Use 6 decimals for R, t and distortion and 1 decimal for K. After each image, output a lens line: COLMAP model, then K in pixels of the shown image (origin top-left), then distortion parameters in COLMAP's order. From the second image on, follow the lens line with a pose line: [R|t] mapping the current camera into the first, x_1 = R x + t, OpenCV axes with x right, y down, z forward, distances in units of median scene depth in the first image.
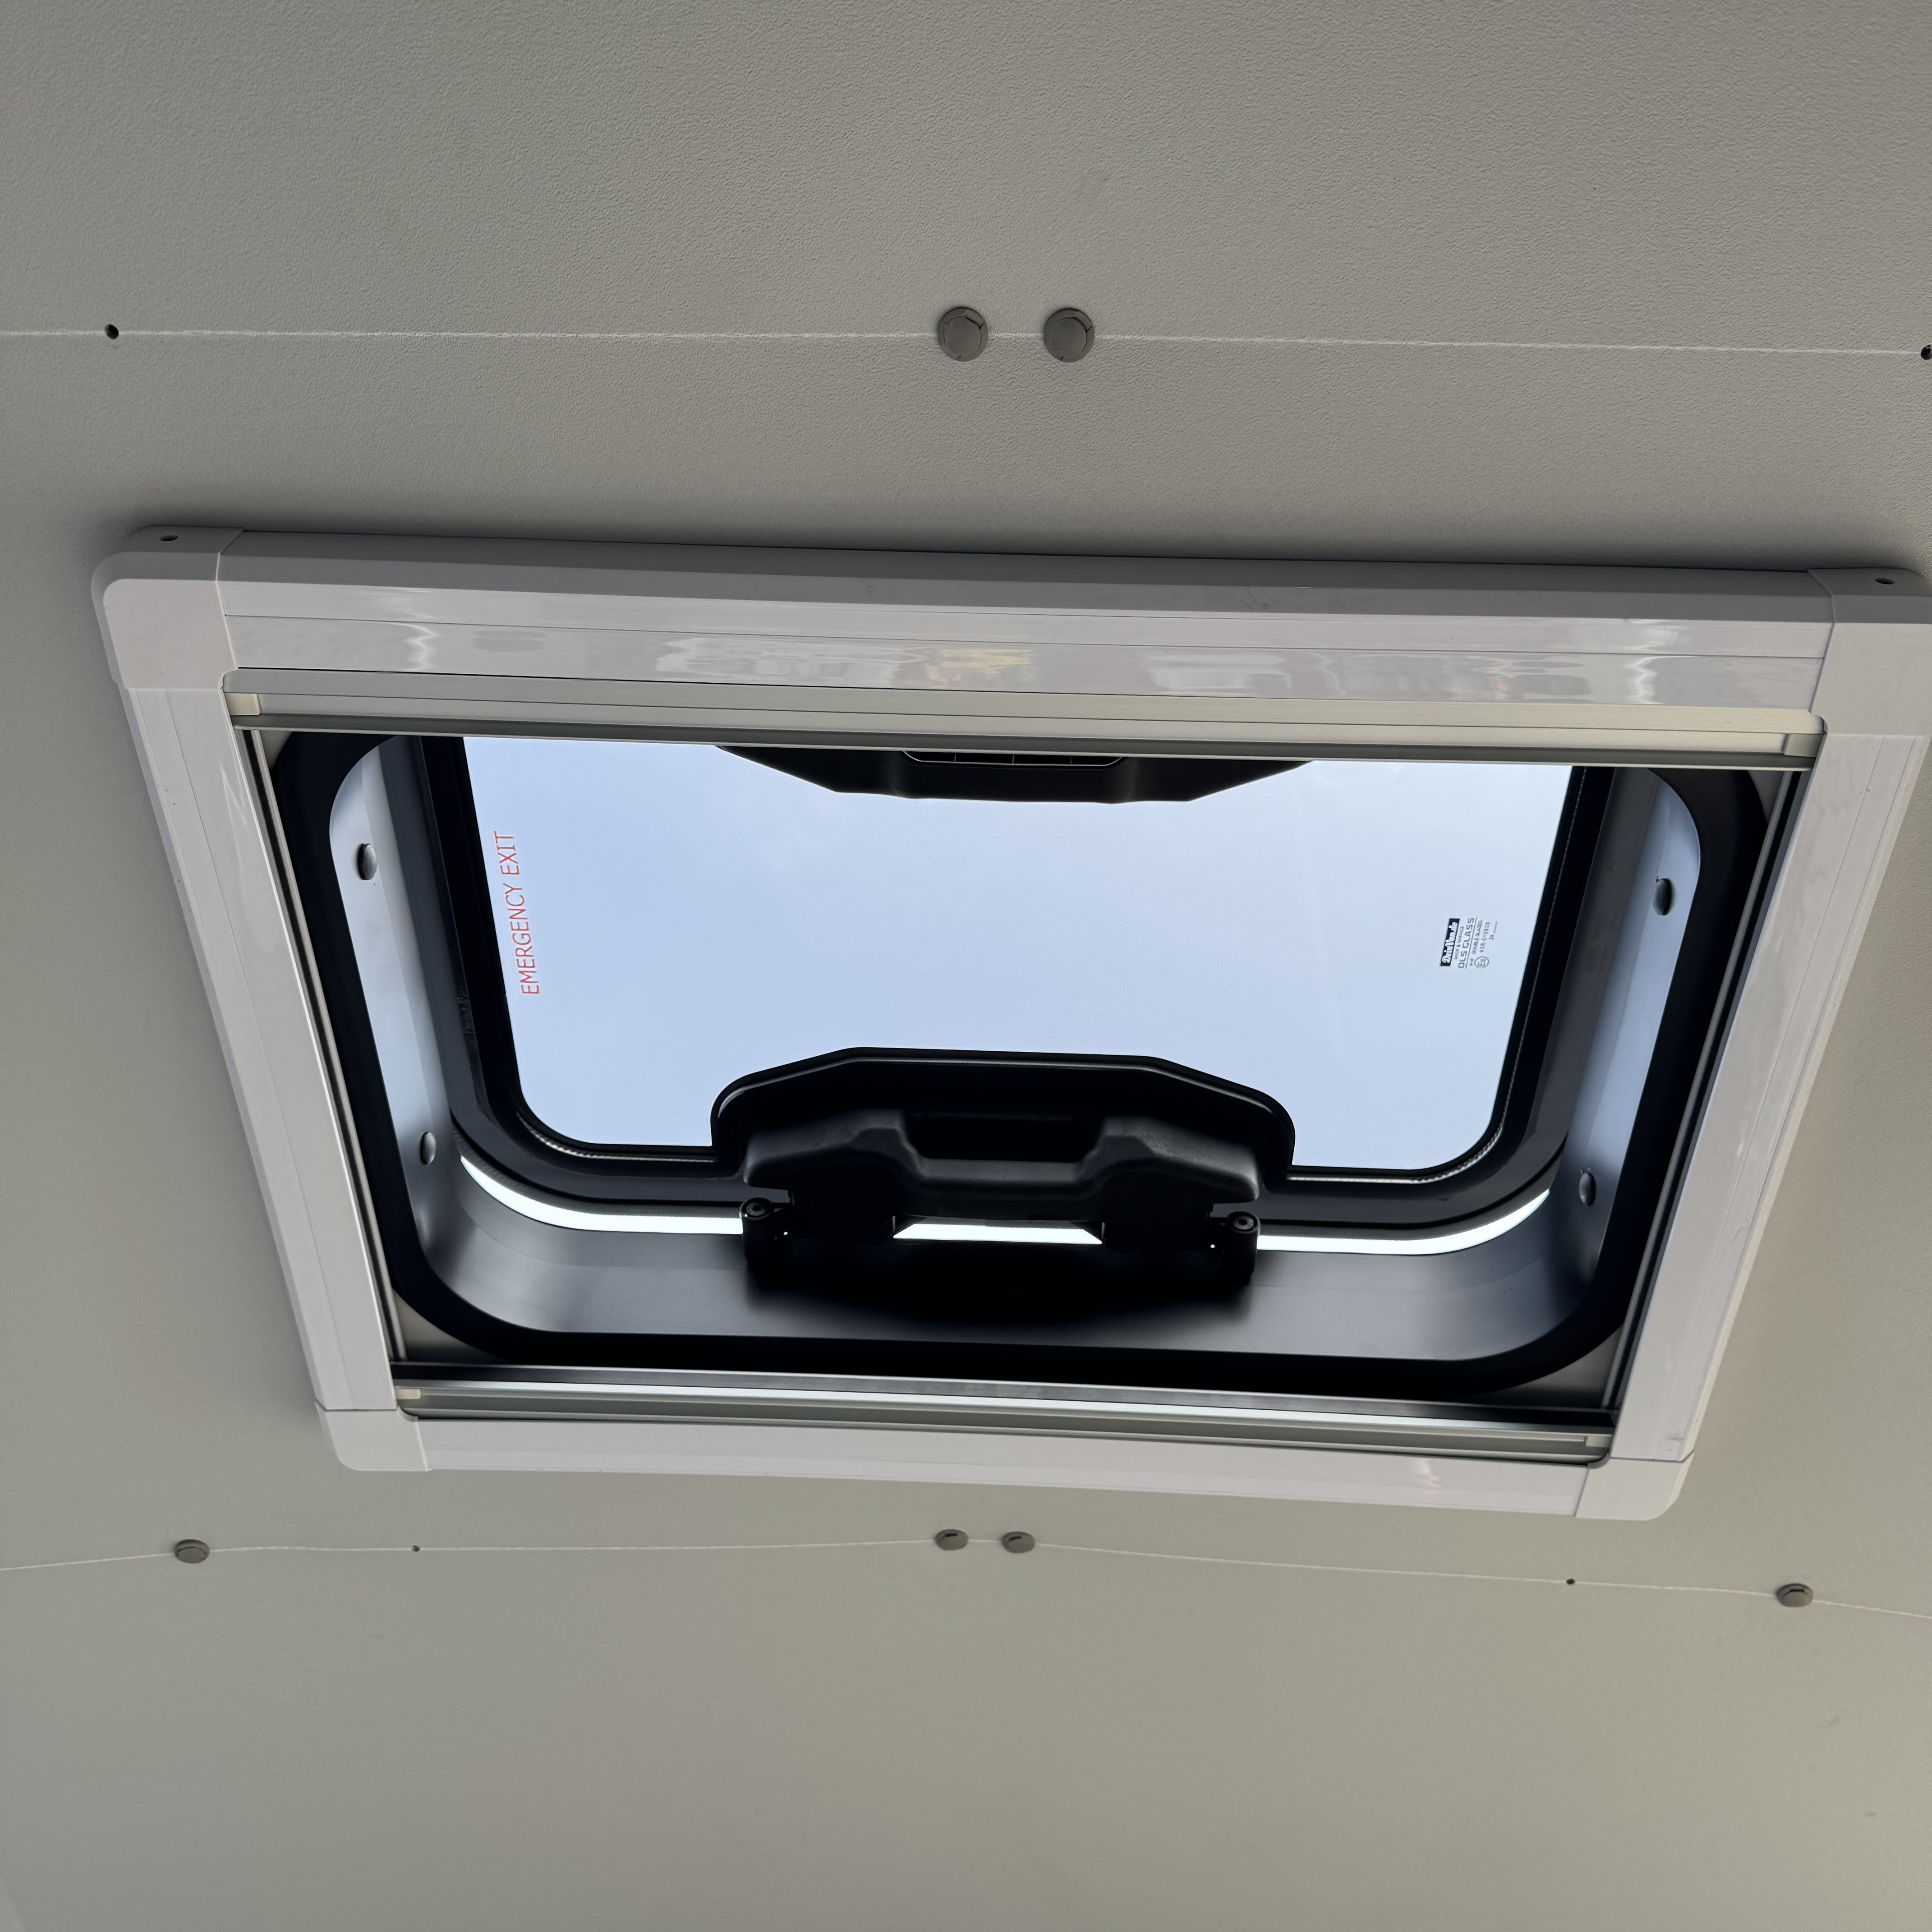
lens RADIAL K [[1790.3, 0, 962.5], [0, 1790.3, 958.3], [0, 0, 1]] dist [0.071393, -0.168375]
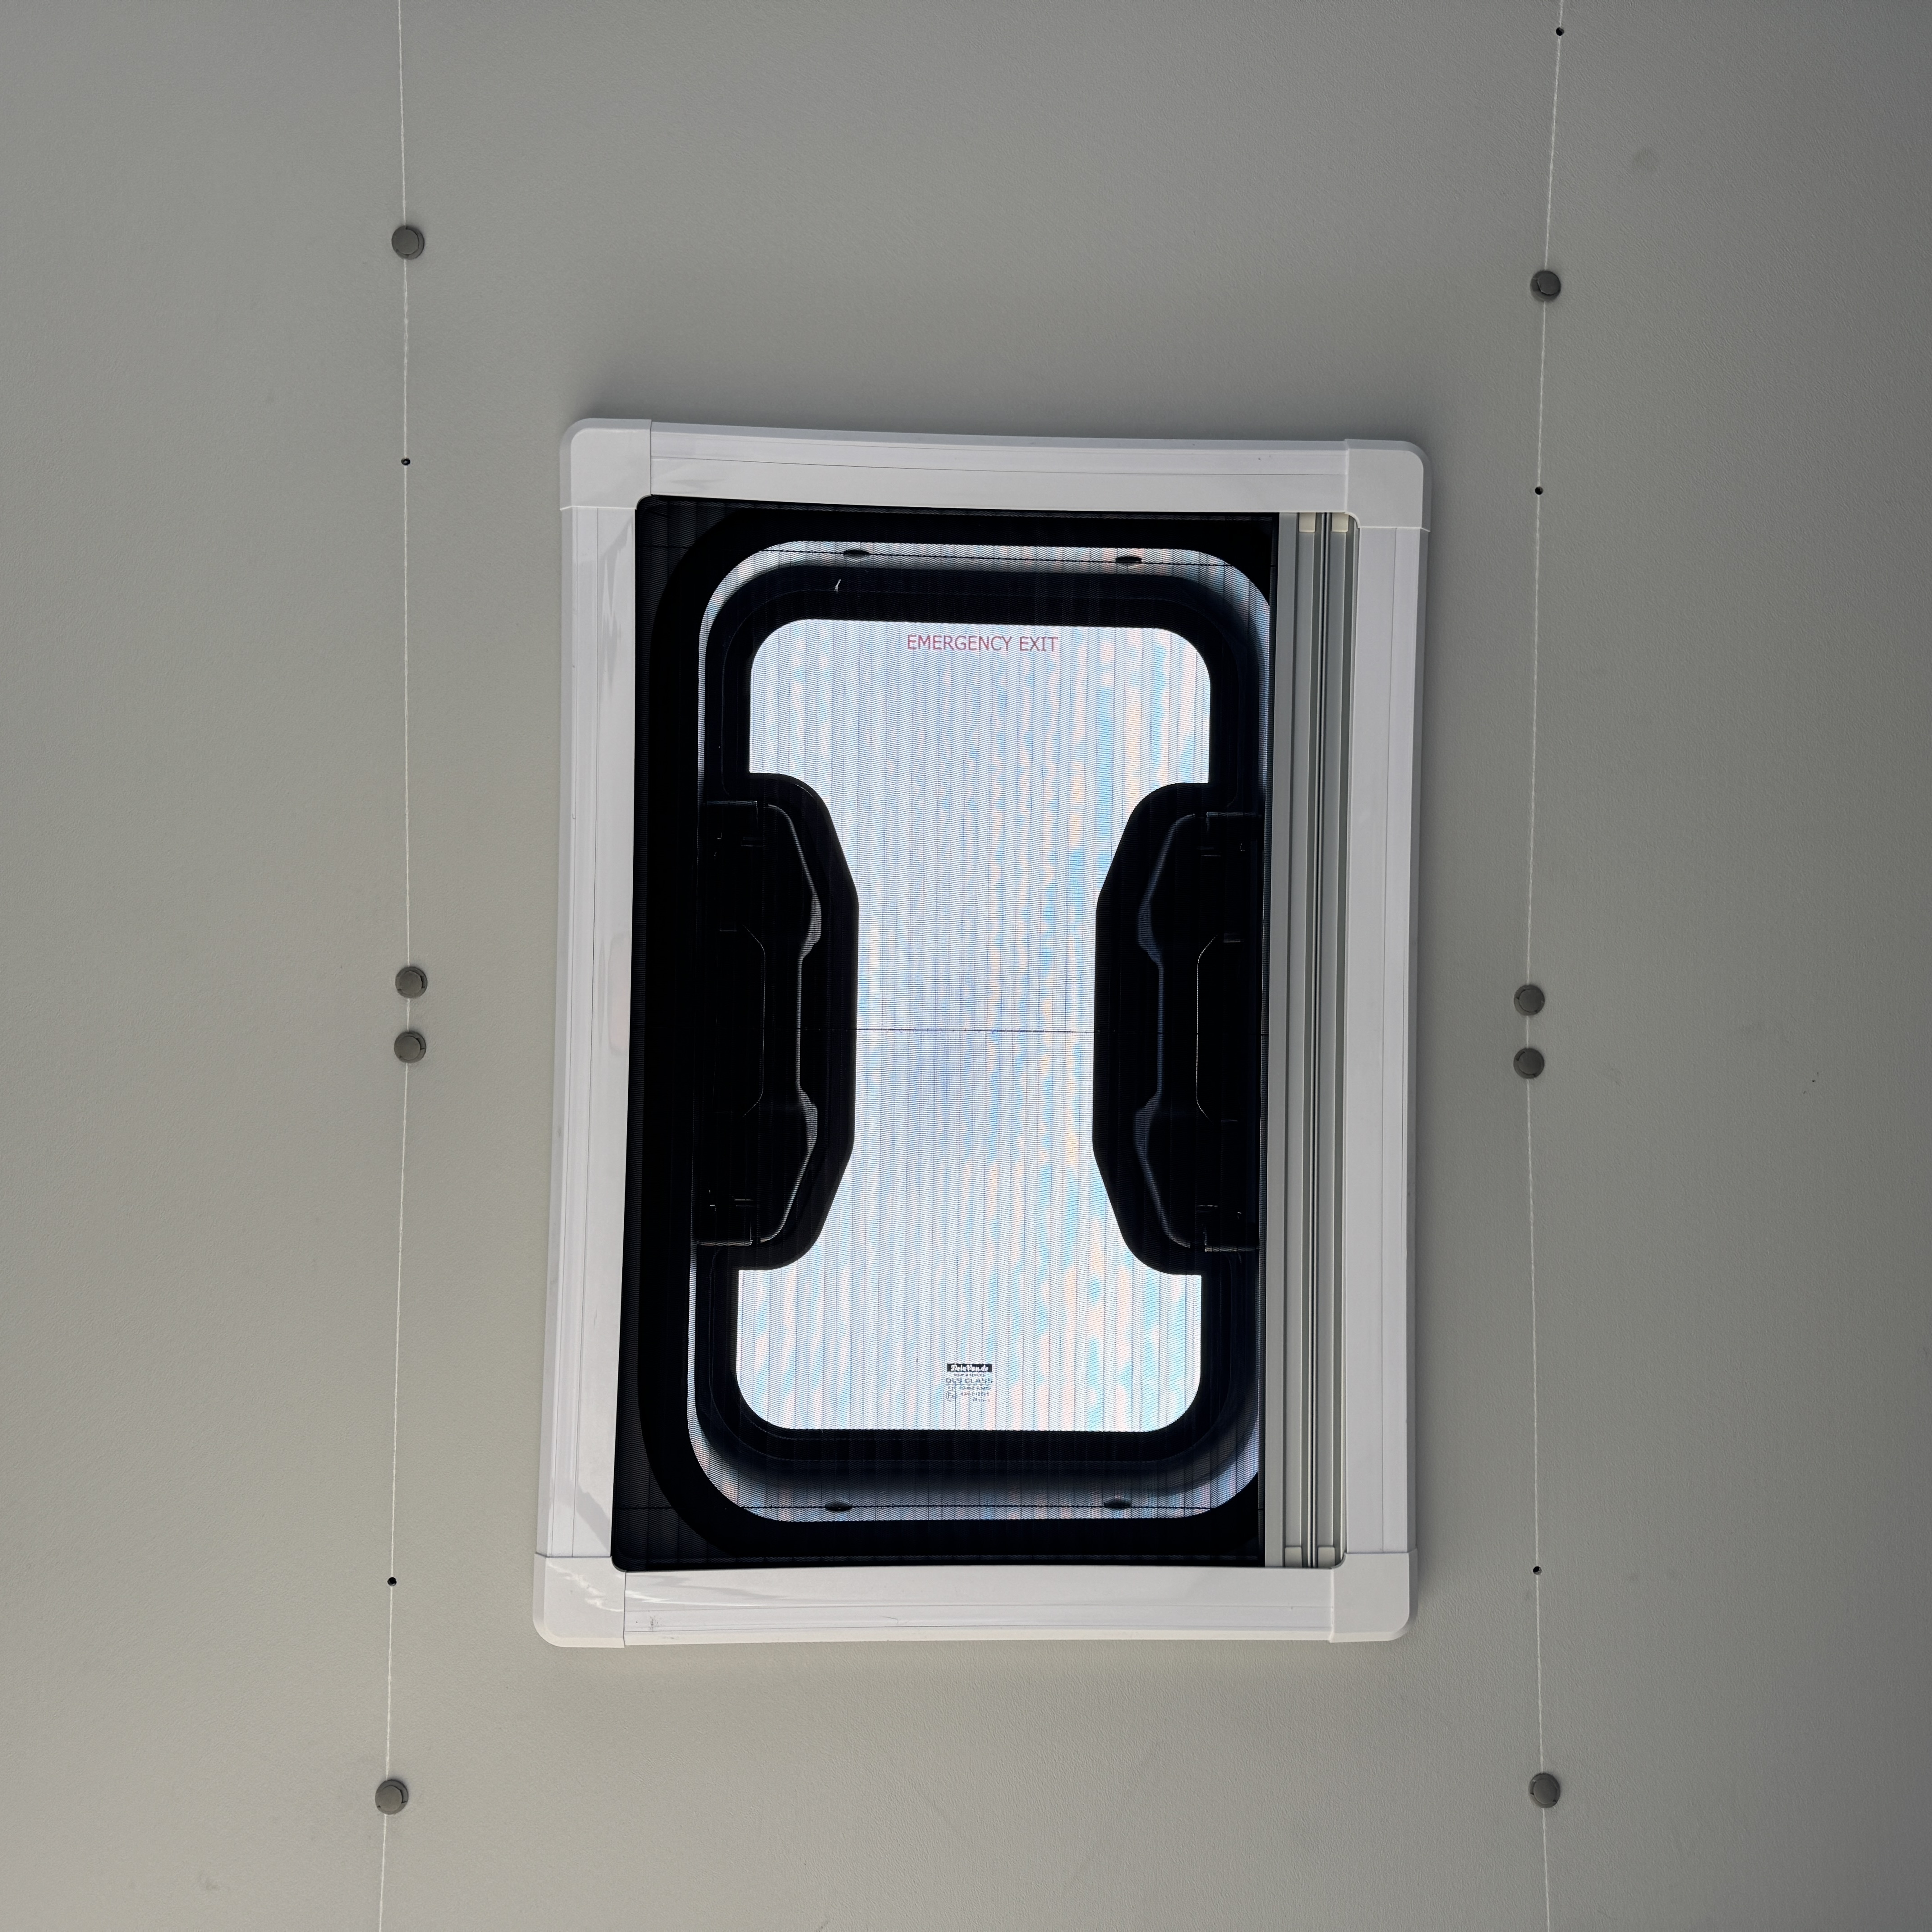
lens RADIAL K [[1790.3, 0, 962.5], [0, 1790.3, 958.3], [0, 0, 1]] dist [0.071393, -0.168375]
pose [[-0.008642, 0.999718, 0.022127, -0.048410], [-0.802244, 0.006278, -0.596964, 0.727783], [-0.596934, -0.022910, 0.801963, -0.021182]]
